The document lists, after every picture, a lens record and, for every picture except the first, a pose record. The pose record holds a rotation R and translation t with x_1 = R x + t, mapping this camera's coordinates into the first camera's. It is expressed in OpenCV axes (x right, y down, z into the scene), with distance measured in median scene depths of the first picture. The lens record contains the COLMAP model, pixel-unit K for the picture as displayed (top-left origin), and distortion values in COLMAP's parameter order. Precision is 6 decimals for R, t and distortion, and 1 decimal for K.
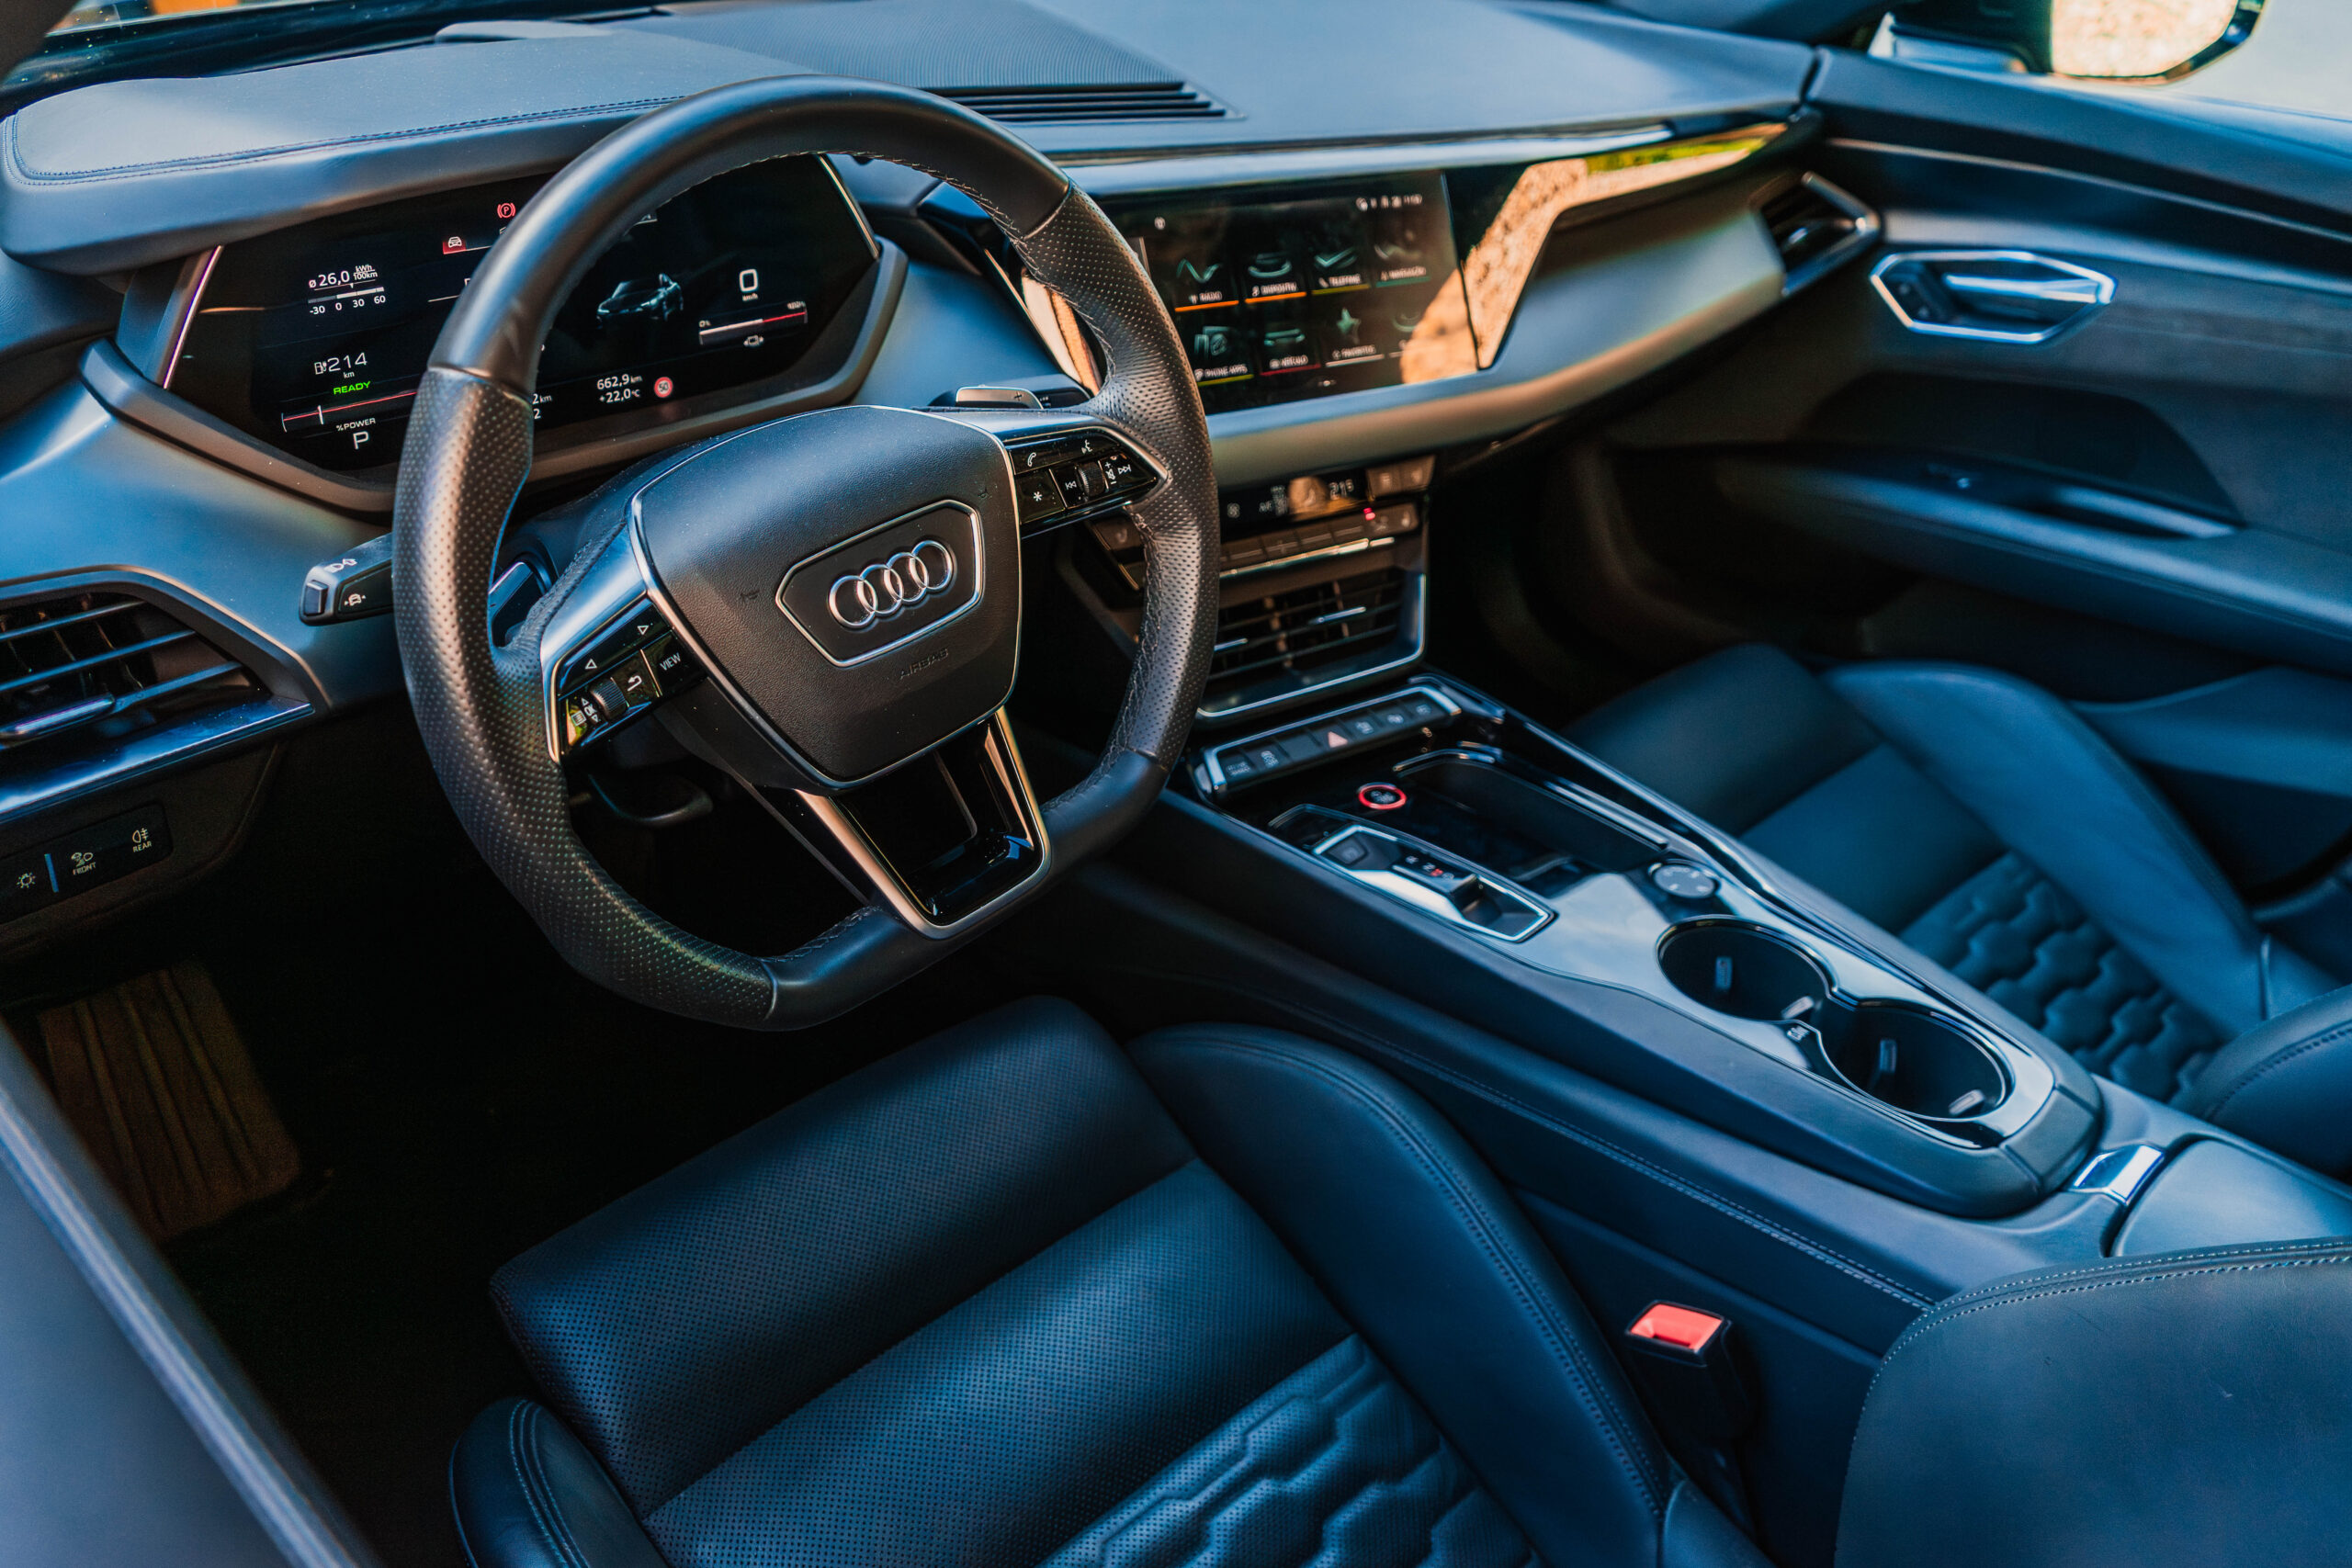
lens RADIAL K [[1880.3, 0, 1181.9], [0, 1880.3, 775.3], [0, 0, 1]] dist [-0.017854, 0.009000]
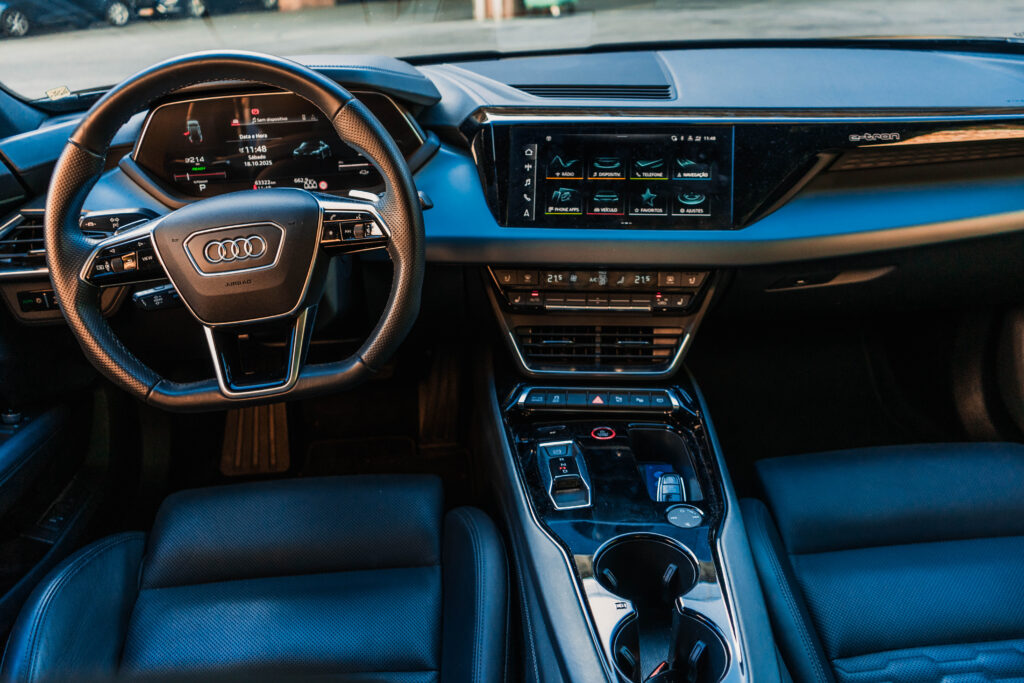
lens RADIAL K [[818.7, 0, 514.6], [0, 818.7, 337.7], [0, 0, 1]] dist [-0.017854, 0.009000]
pose [[0.740527, 0.191097, -0.644284, 0.591205], [-0.262052, 0.964937, -0.014994, -0.049564], [0.618829, 0.179940, 0.764639, 0.297609]]
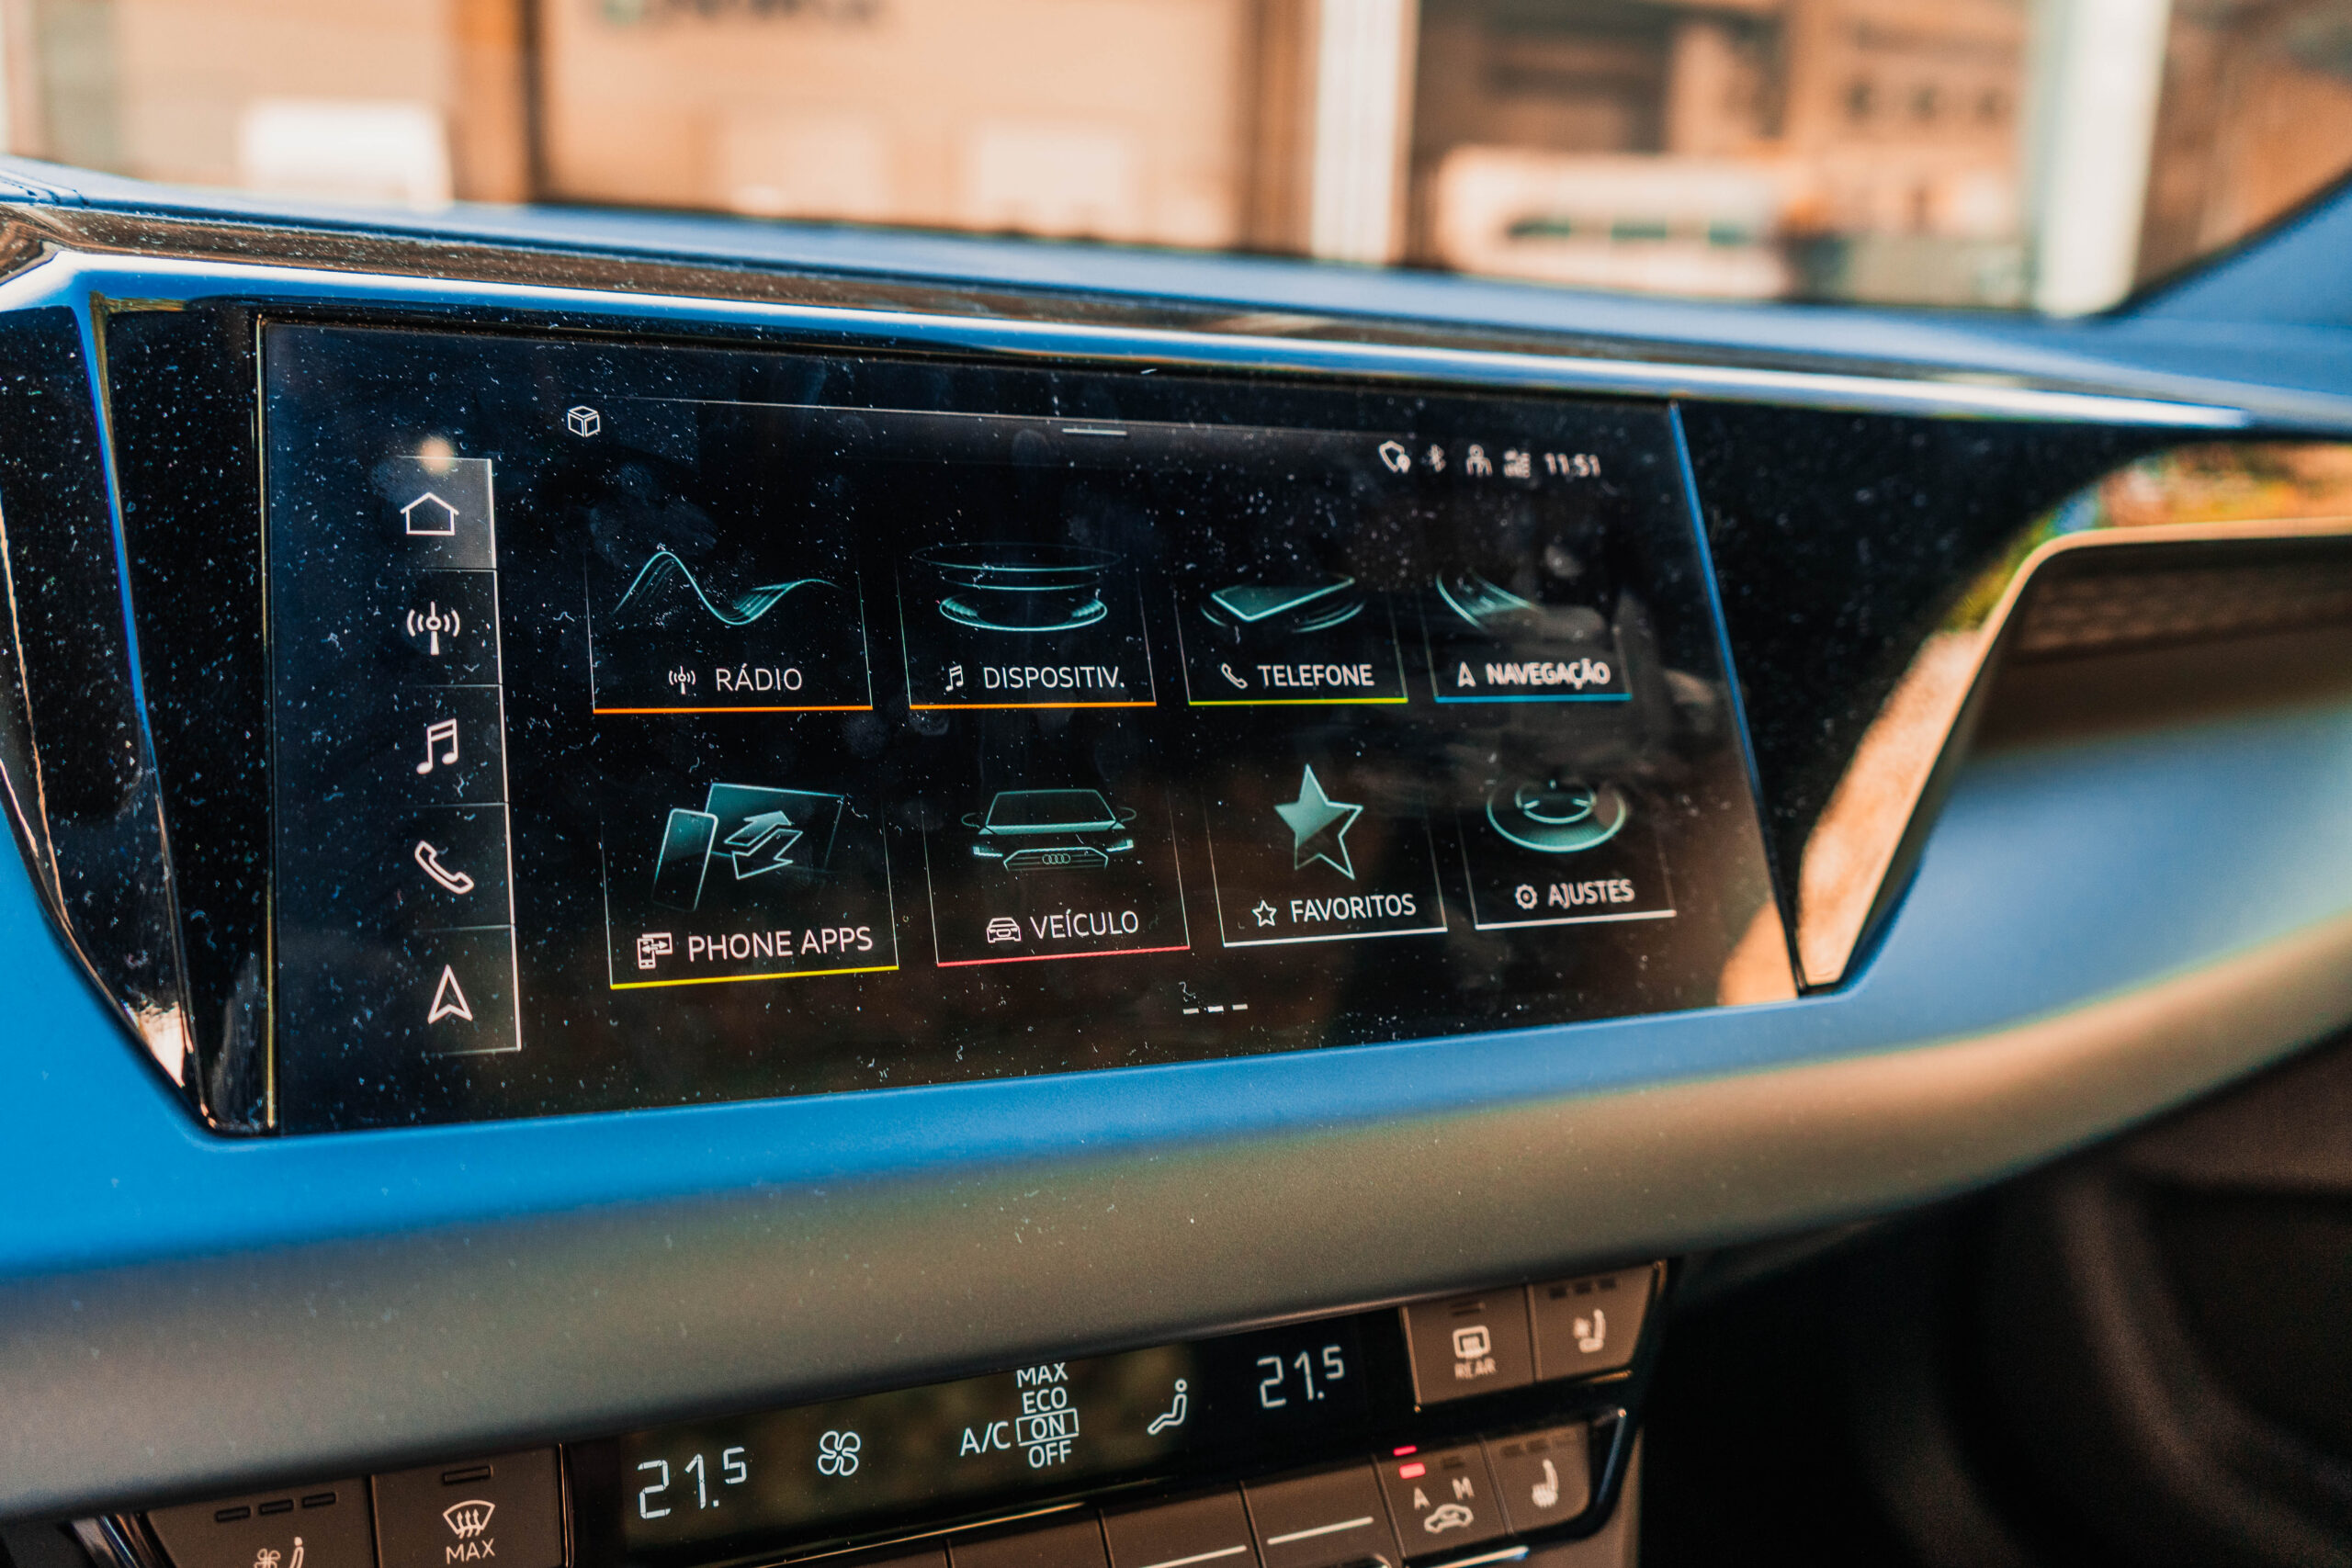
lens RADIAL K [[1880.3, 0, 1181.9], [0, 1880.3, 775.3], [0, 0, 1]] dist [-0.017854, 0.009000]
pose [[0.978481, 0.023056, -0.205043, 0.133604], [-0.088174, 0.945155, -0.314497, -0.158757], [0.186546, 0.325809, 0.926849, 0.755269]]
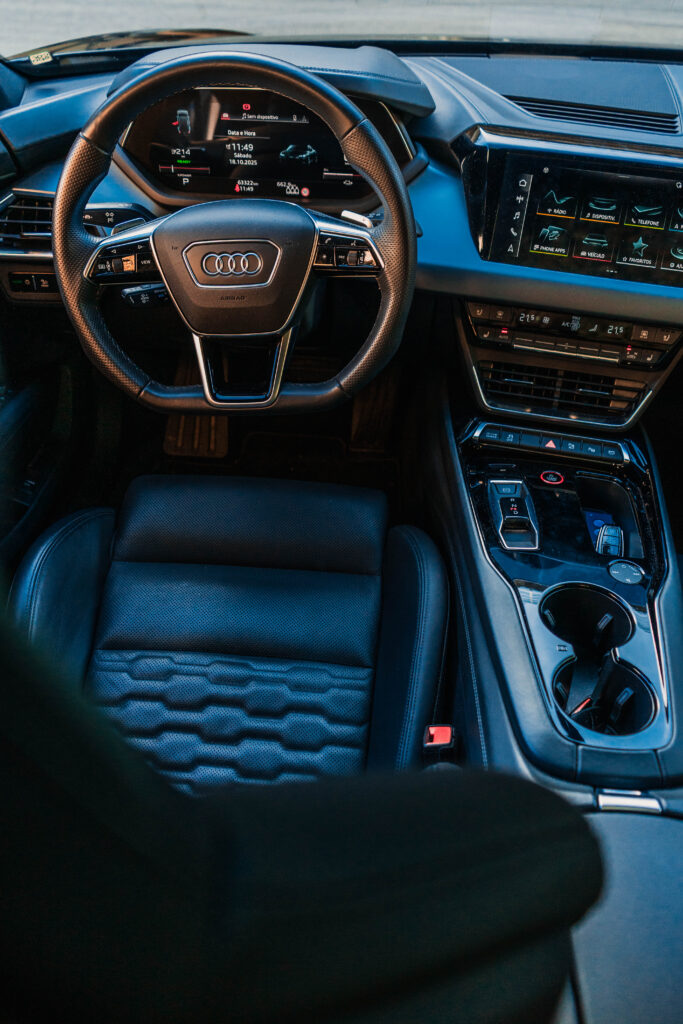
lens RADIAL K [[818.7, 0, 341.5], [0, 818.7, 512.0], [0, 0, 1]] dist [-0.017854, 0.009000]
pose [[0.653931, 0.427645, -0.624094, 0.549187], [-0.370814, 0.900208, 0.228303, -0.075797], [0.659448, 0.082128, 0.747251, 0.209442]]
